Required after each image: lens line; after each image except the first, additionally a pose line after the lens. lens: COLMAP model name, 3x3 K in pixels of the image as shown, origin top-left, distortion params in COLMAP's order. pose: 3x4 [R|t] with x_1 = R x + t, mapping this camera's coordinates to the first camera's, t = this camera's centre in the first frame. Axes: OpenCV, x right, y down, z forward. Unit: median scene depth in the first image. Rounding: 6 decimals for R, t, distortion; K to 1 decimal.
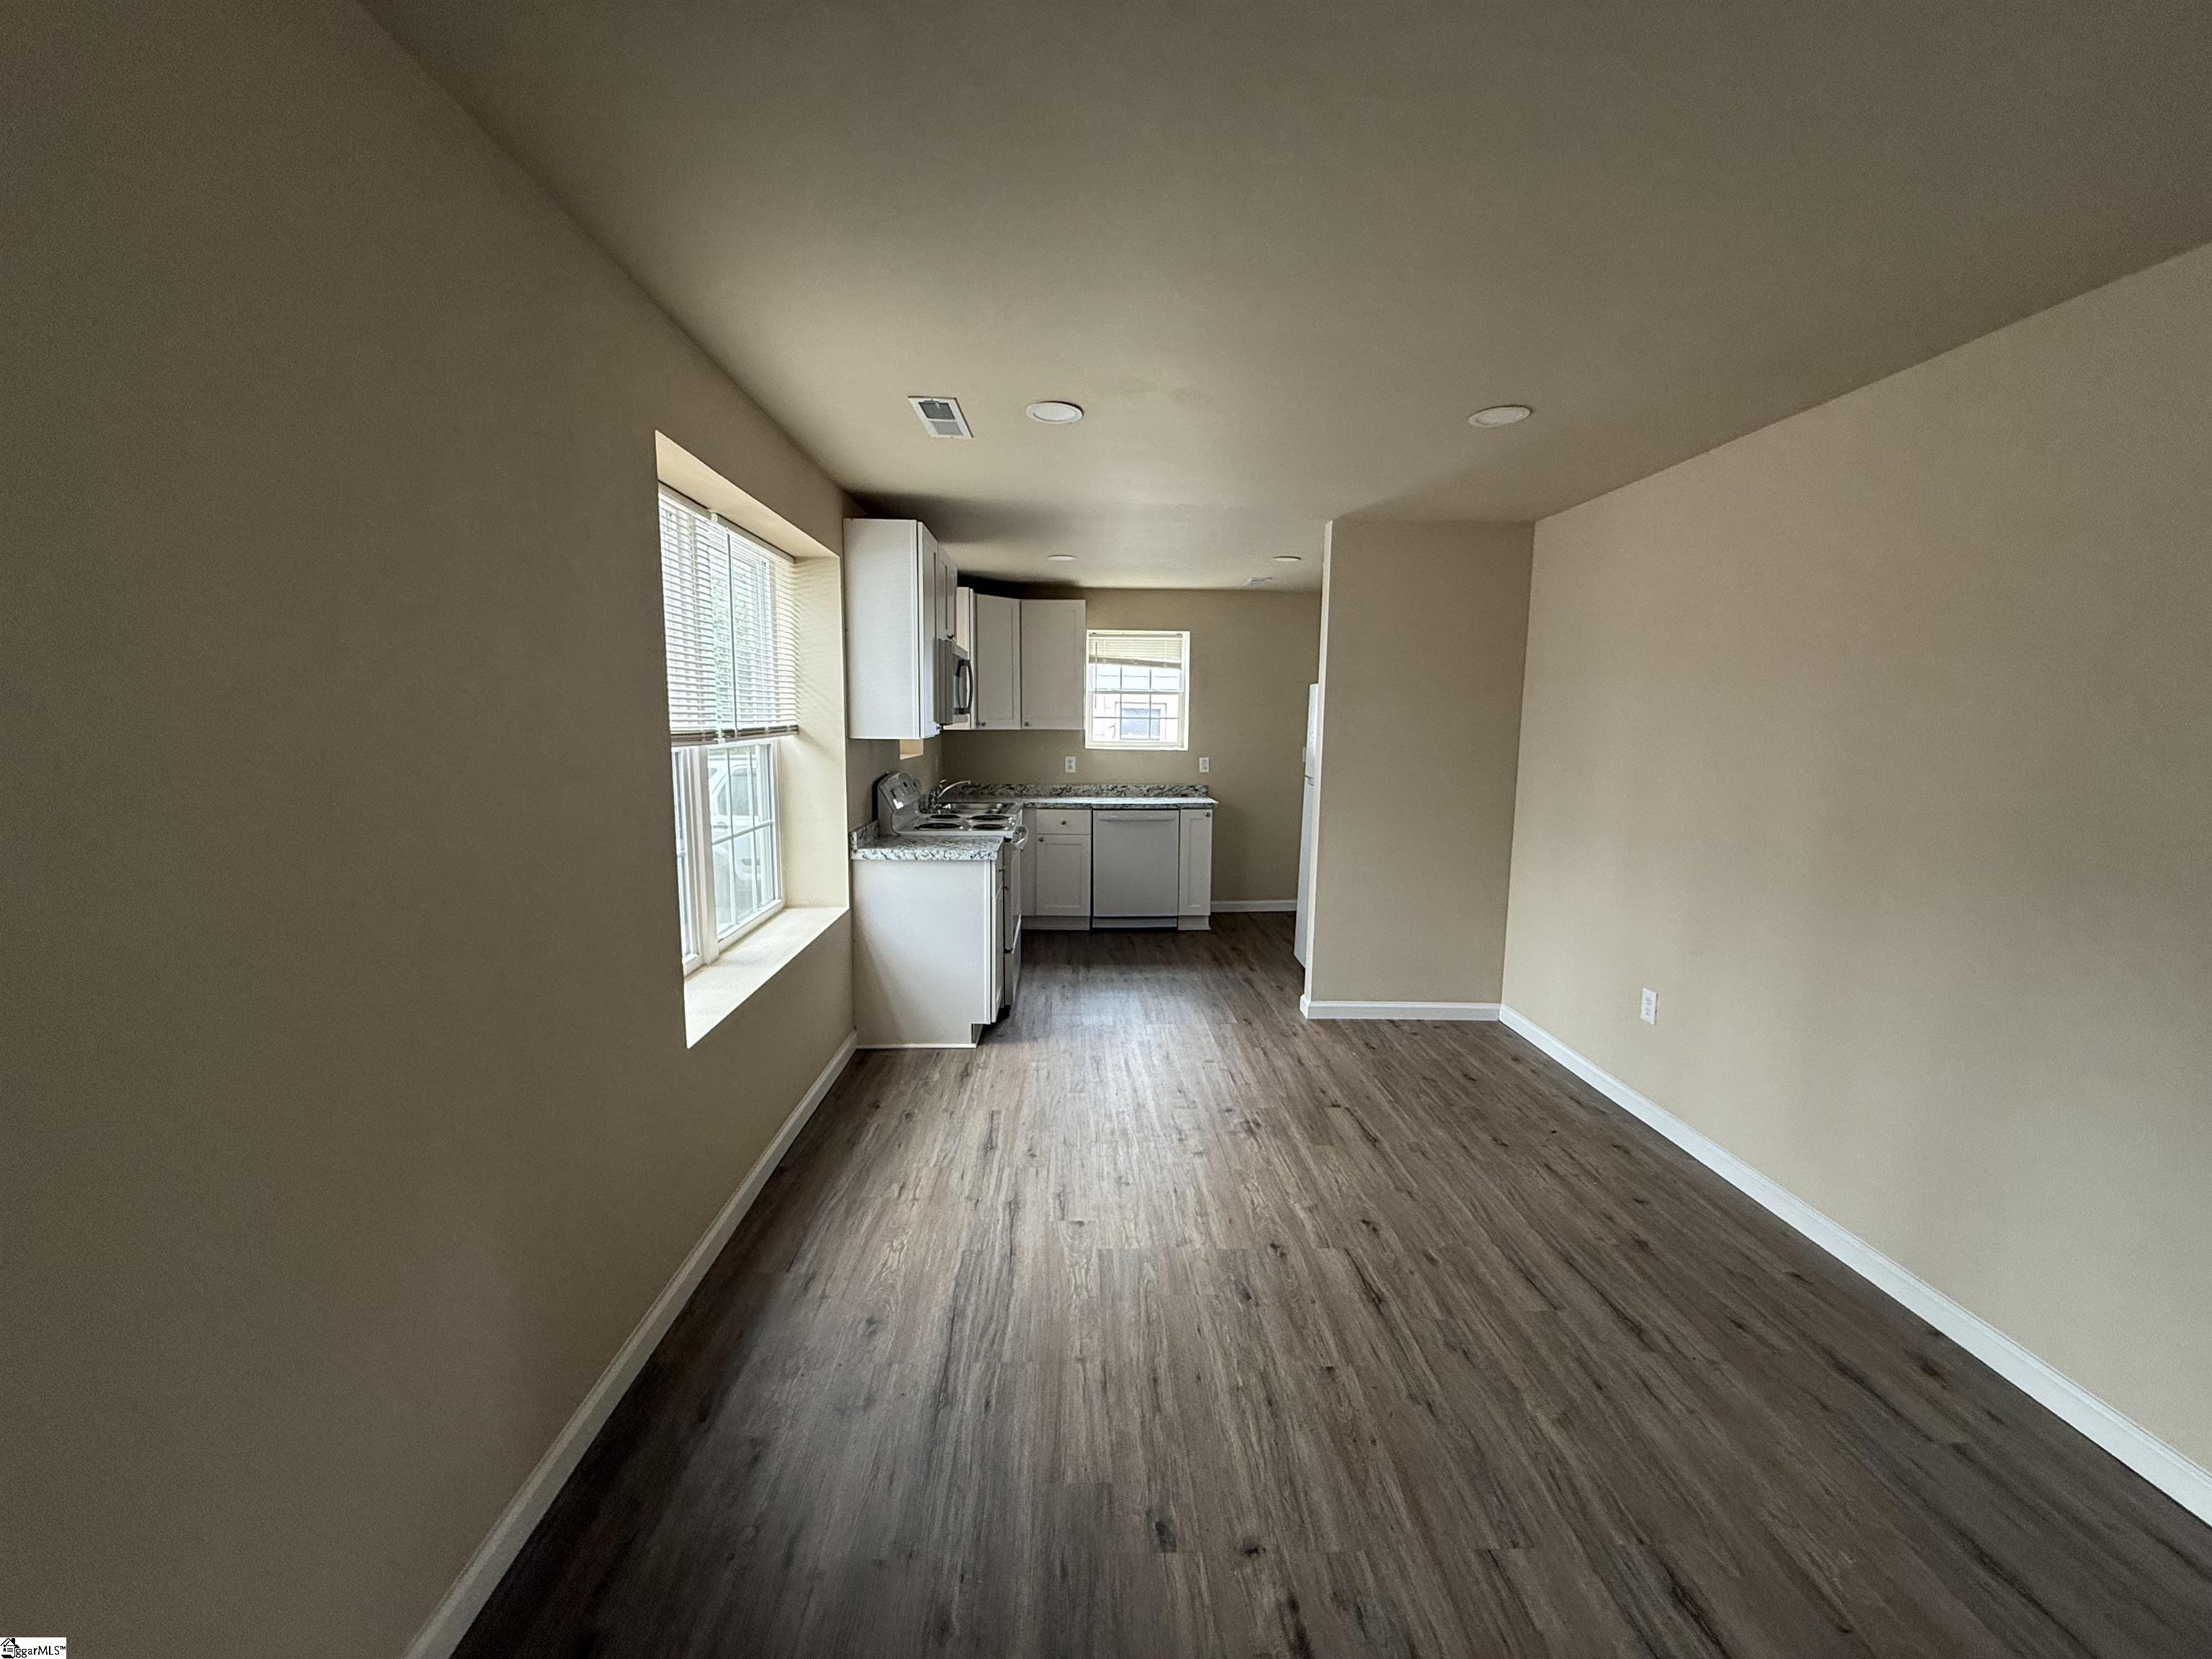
lens RADIAL K [[879.3, 0, 1103.3], [0, 879.3, 829.8], [0, 0, 1]] dist [-0.002762, 0.000318]
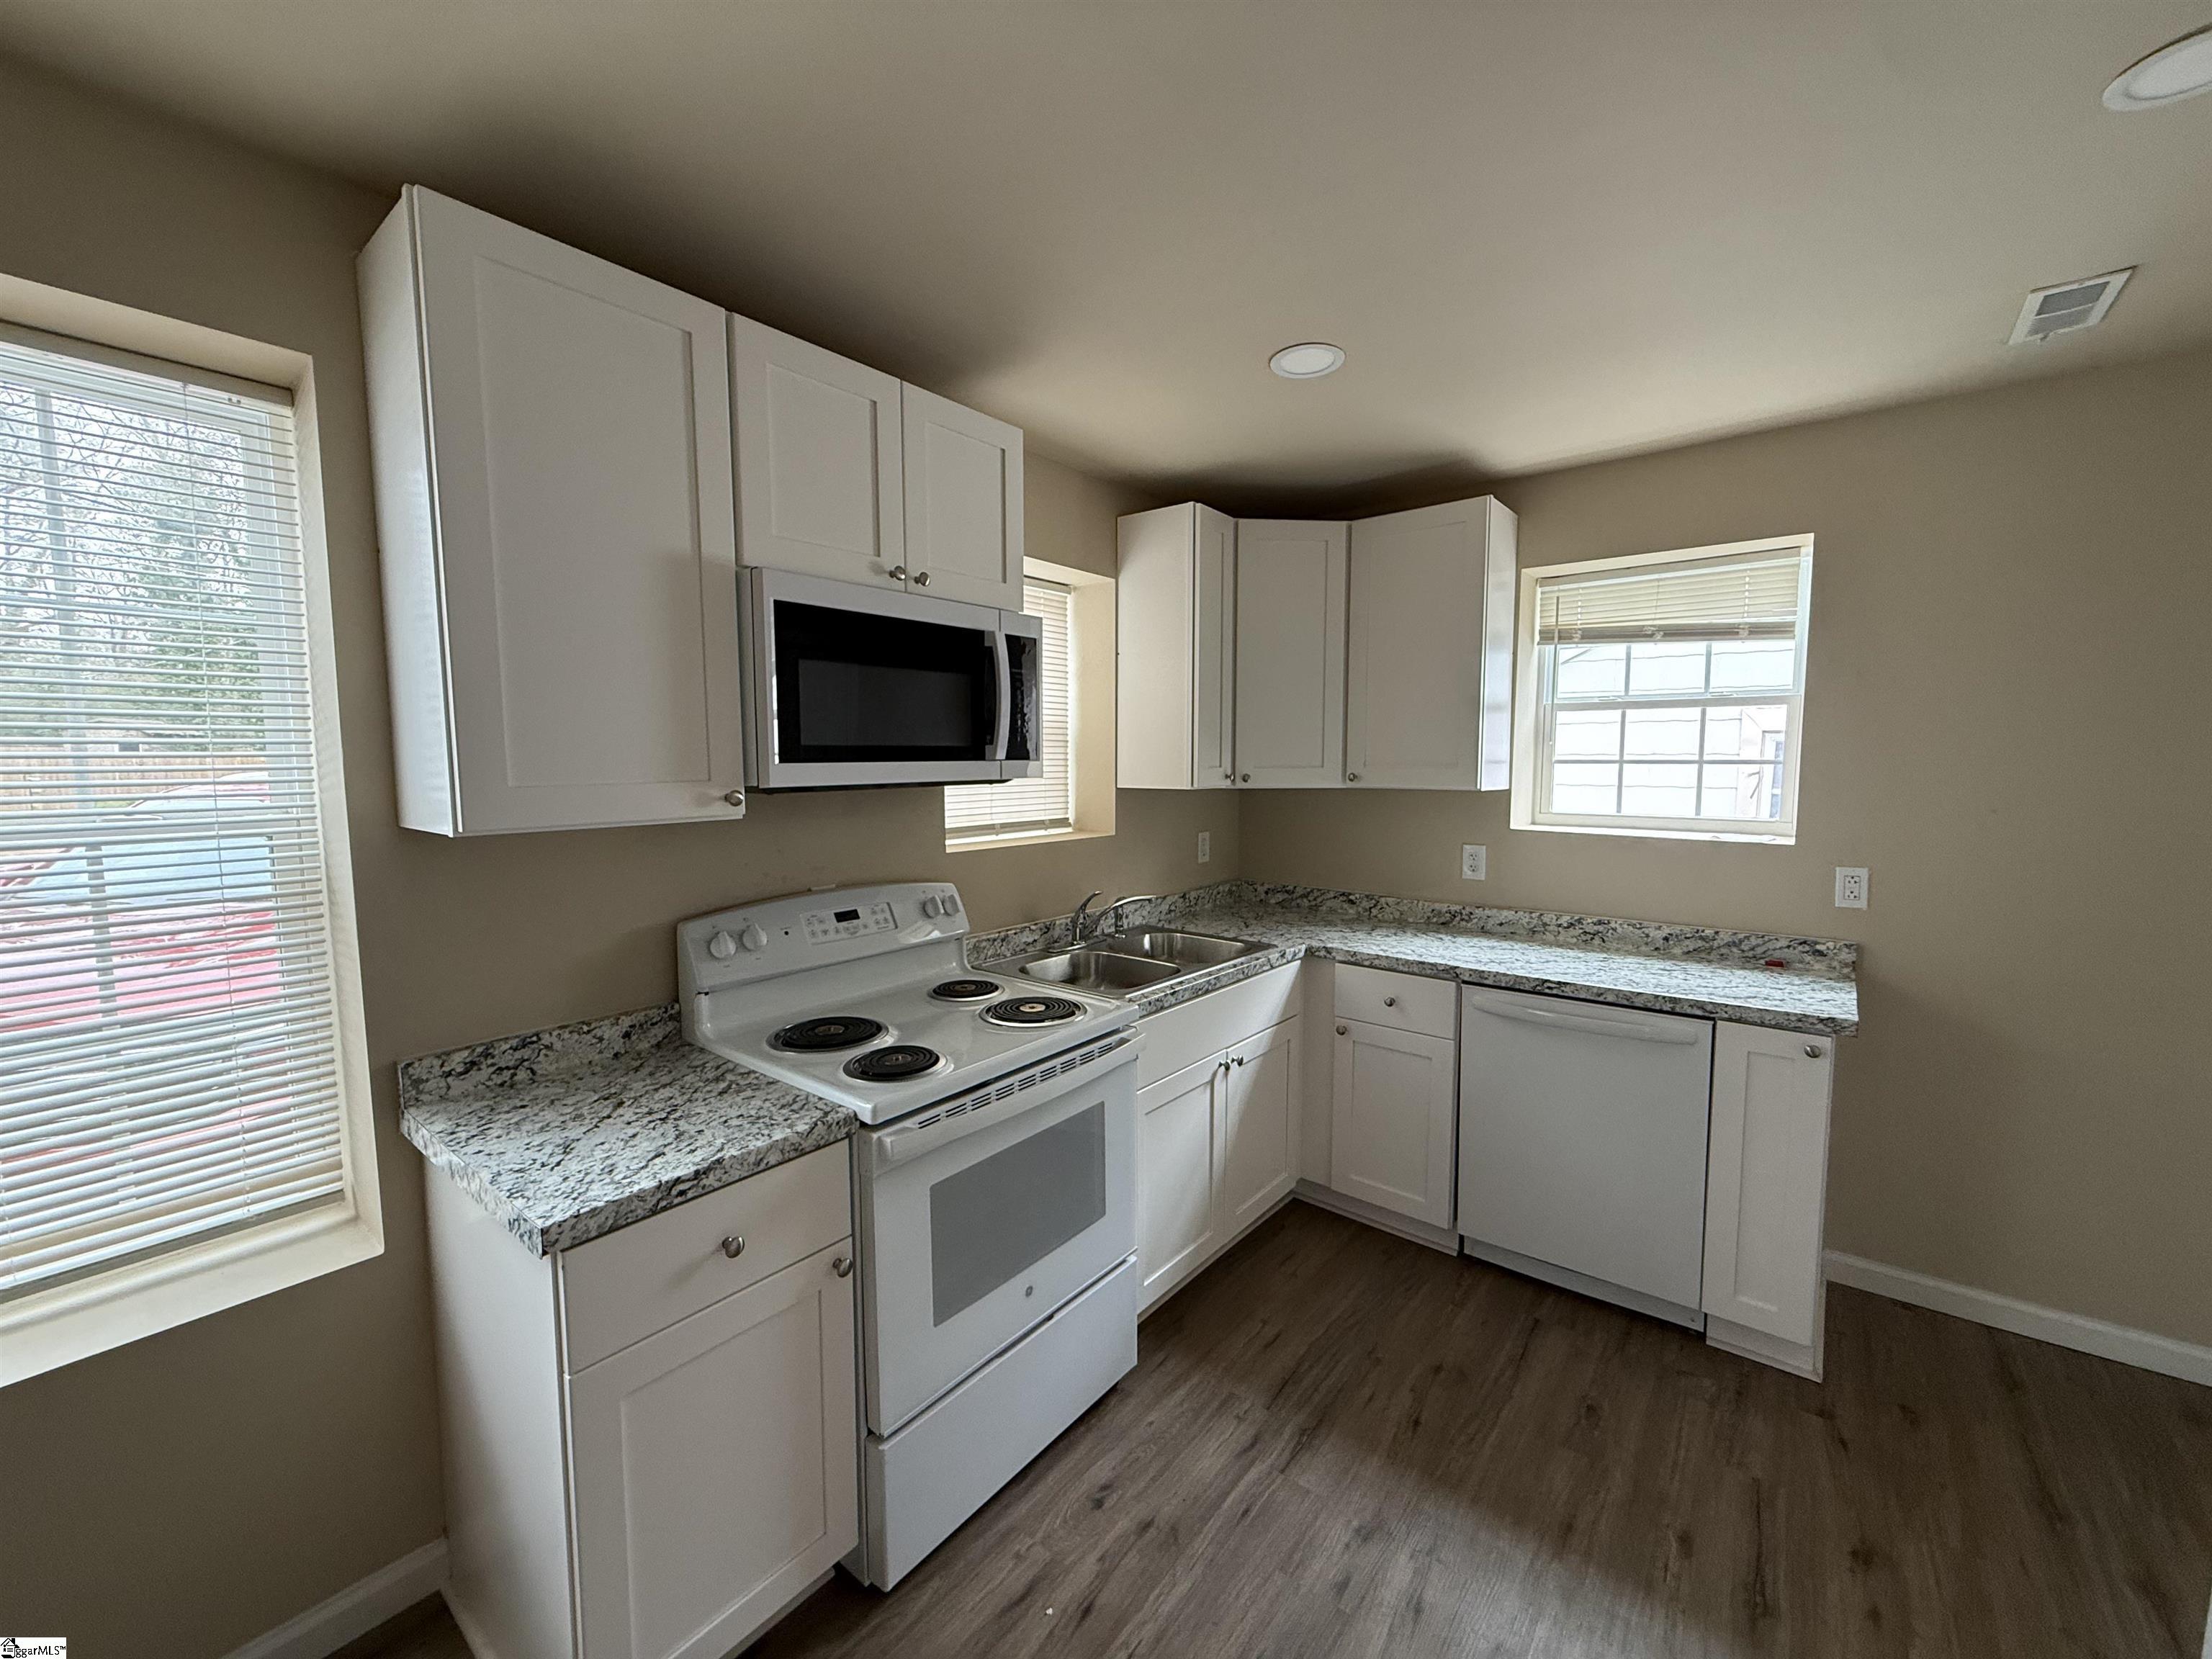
lens RADIAL K [[879.3, 0, 1103.3], [0, 879.3, 829.8], [0, 0, 1]] dist [-0.002762, 0.000318]
pose [[0.753905, 0.042268, -0.655622, 0.126768], [-0.072895, 0.997148, -0.019536, -0.072493], [0.652927, 0.062519, 0.754837, 0.552313]]
